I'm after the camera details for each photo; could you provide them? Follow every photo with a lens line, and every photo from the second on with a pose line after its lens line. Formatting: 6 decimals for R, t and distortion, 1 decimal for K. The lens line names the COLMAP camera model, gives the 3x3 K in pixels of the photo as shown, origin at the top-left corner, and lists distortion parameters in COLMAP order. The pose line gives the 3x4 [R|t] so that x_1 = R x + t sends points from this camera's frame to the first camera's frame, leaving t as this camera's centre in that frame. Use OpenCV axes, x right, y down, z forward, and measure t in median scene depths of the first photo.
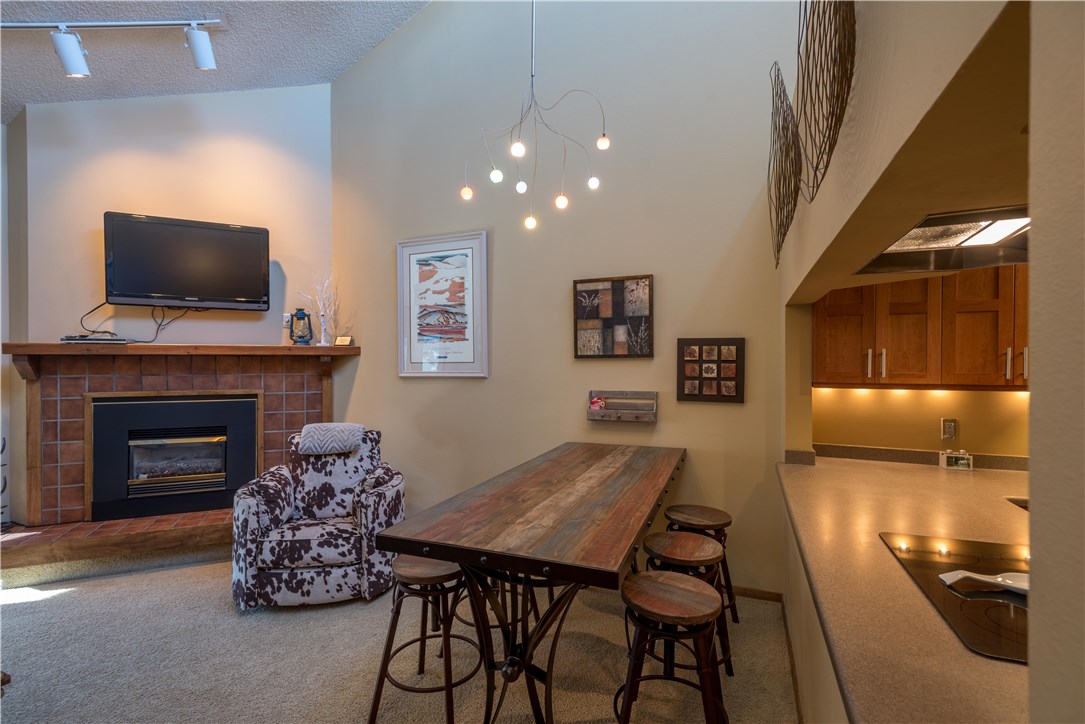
lens RADIAL K [[508.4, 0, 541.7], [0, 508.4, 360.5], [0, 0, 1]] dist [0.020690, -0.007621]
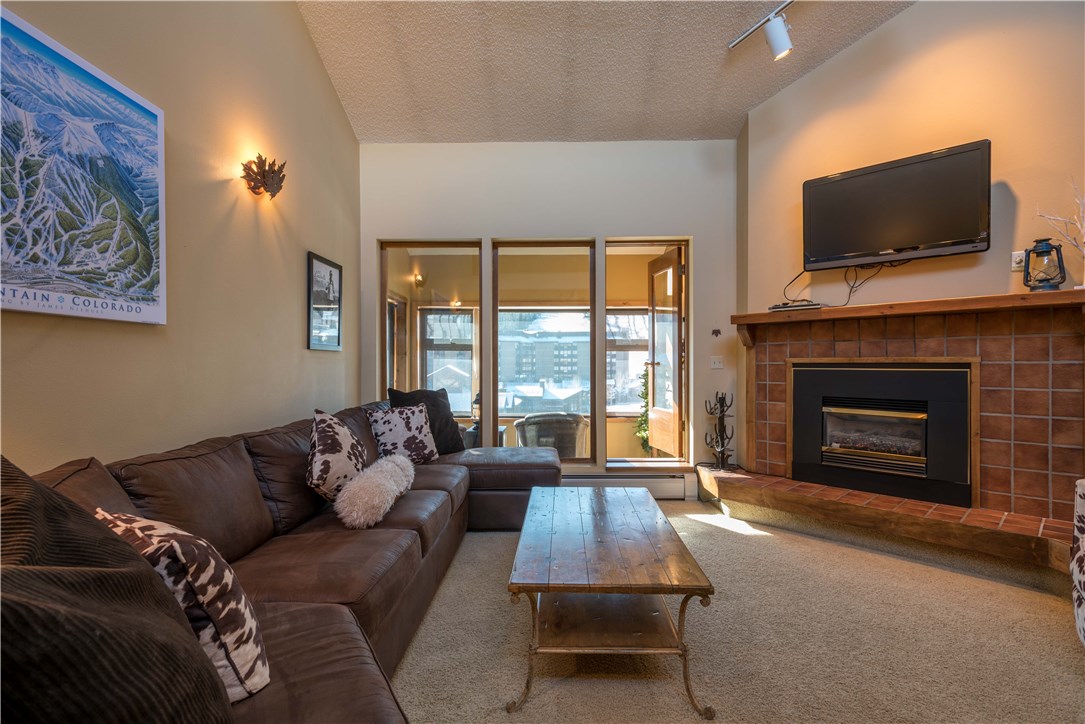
lens RADIAL K [[508.4, 0, 547.0], [0, 508.4, 363.9], [0, 0, 1]] dist [0.020690, -0.007621]
pose [[0.377976, 0.005956, -0.925796, -0.094597], [-0.001068, 0.999981, 0.005998, 0.070353], [0.925815, -0.001278, 0.377976, 0.138435]]
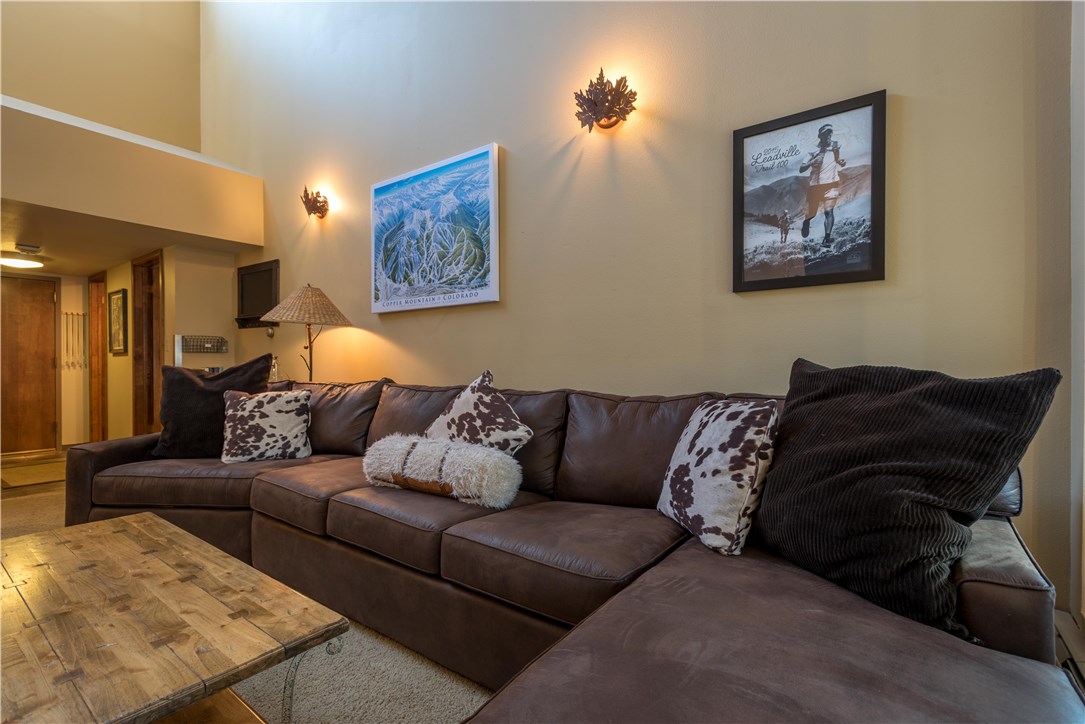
lens RADIAL K [[508.4, 0, 548.0], [0, 508.4, 360.6], [0, 0, 1]] dist [0.020690, -0.007621]
pose [[-0.971293, 0.014984, 0.237412, -1.007628], [0.015414, 0.999881, -0.000044, 0.120543], [-0.237385, 0.003617, -0.971409, 0.667067]]
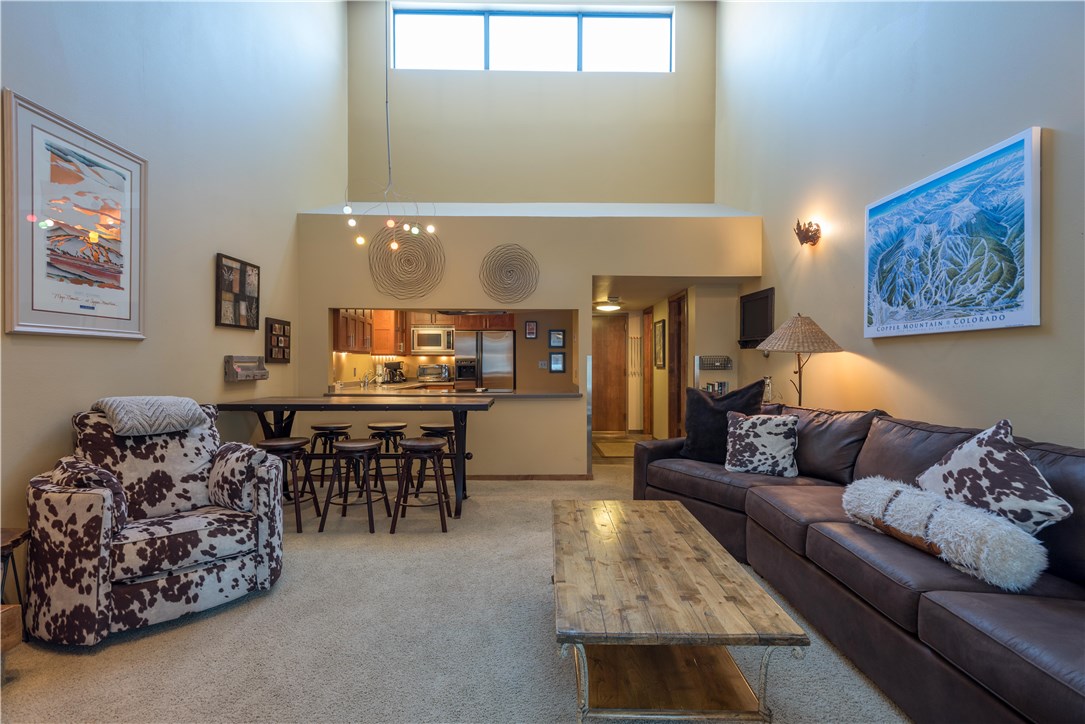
lens RADIAL K [[508.4, 0, 540.3], [0, 508.4, 362.6], [0, 0, 1]] dist [0.020690, -0.007621]
pose [[-0.395465, 0.008118, 0.918445, -1.080285], [0.005491, 0.999964, -0.006474, 0.076391], [-0.918464, 0.002483, -0.395496, 0.725503]]
